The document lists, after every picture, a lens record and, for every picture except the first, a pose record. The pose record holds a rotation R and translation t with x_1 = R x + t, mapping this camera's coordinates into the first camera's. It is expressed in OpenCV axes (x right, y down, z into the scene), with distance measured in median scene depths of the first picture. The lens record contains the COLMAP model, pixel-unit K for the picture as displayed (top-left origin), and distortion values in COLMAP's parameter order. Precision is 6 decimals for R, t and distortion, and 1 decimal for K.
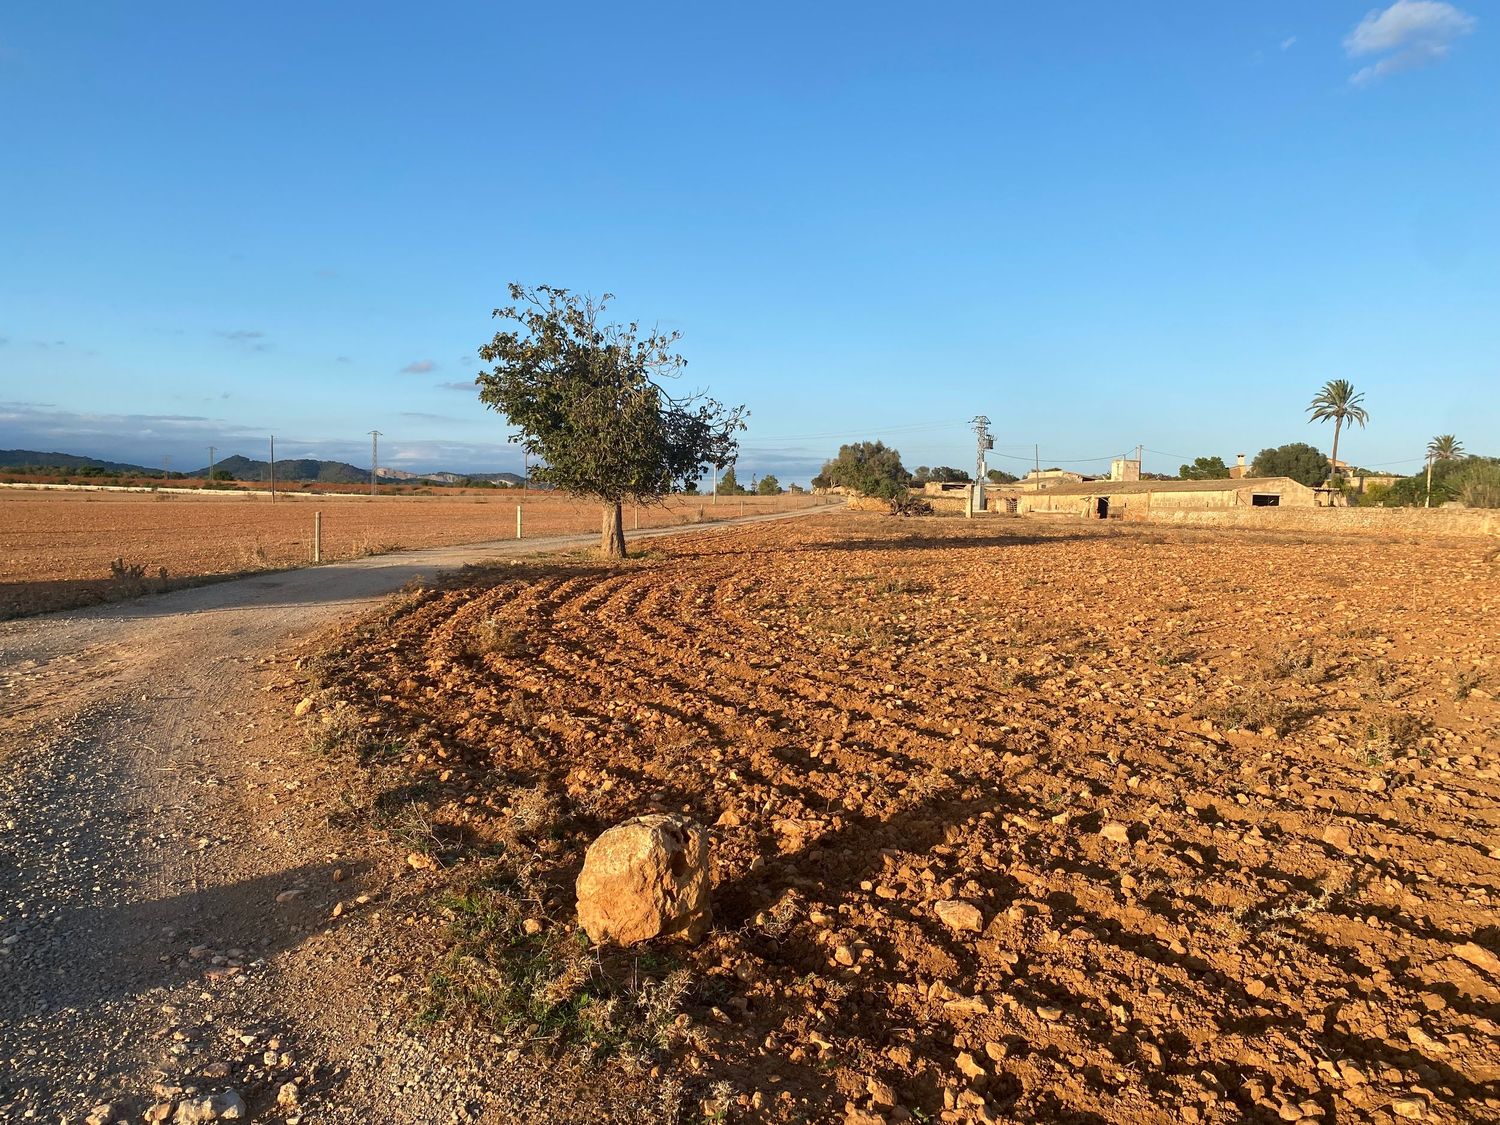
lens RADIAL K [[1164.0, 0, 749.6], [0, 1164.0, 561.2], [0, 0, 1]] dist [0.054914, -0.053223]
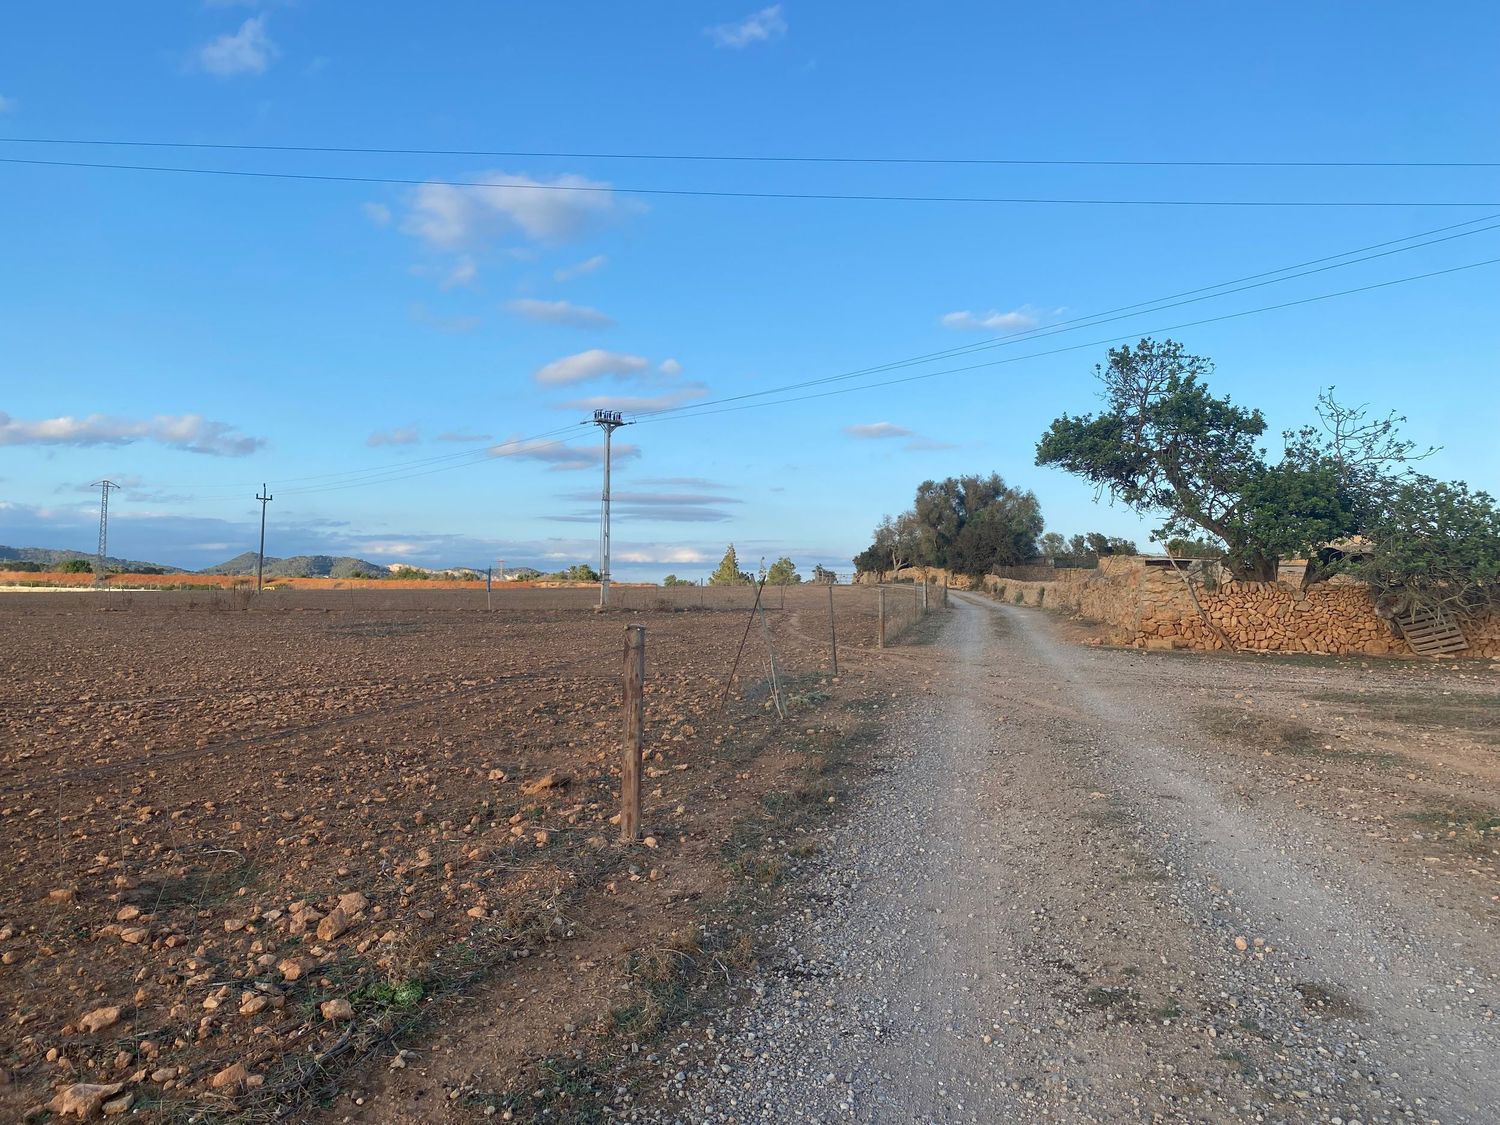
lens RADIAL K [[1164.0, 0, 749.5], [0, 1164.0, 565.5], [0, 0, 1]] dist [0.054914, -0.053223]
pose [[0.999778, -0.006569, -0.020020, 0.014503], [0.005019, 0.997058, -0.076483, -0.025036], [0.020463, 0.076365, 0.996870, 0.469803]]
